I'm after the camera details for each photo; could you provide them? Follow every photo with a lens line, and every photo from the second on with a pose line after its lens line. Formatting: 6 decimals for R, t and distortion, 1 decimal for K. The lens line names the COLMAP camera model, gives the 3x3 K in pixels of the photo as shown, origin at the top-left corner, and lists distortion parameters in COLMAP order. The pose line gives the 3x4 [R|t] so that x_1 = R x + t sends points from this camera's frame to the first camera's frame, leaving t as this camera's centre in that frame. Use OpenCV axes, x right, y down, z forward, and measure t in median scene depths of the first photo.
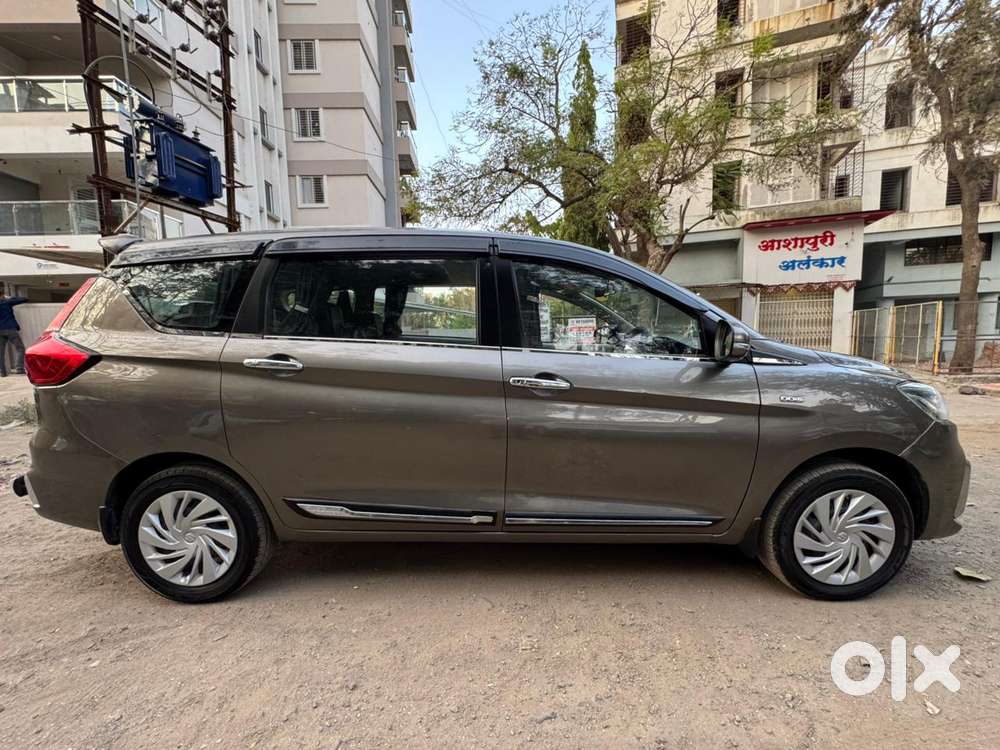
lens RADIAL K [[396.1, 0, 500.0], [0, 396.1, 375.0], [0, 0, 1]] dist [-0.003681, -0.000310]
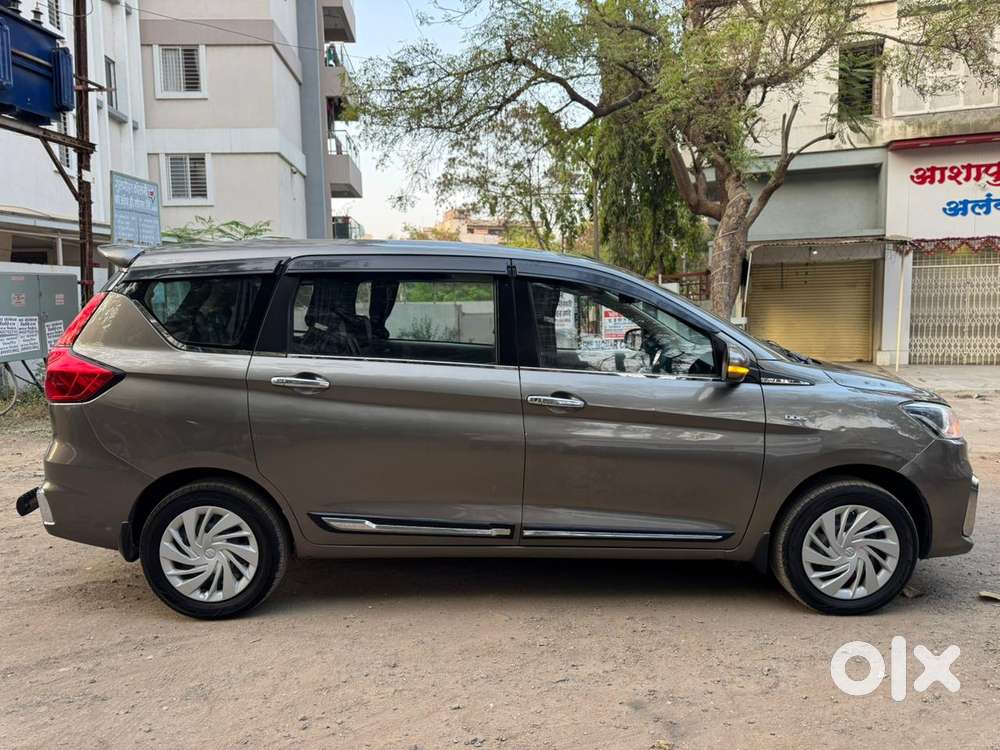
lens RADIAL K [[691.5, 0, 500.0], [0, 691.5, 375.0], [0, 0, 1]] dist [0.041258, -0.050627]
pose [[0.999908, 0.003897, 0.012986, -0.068926], [-0.003829, 0.999979, -0.005257, -0.037453], [-0.013006, 0.005207, 0.999902, -0.790924]]
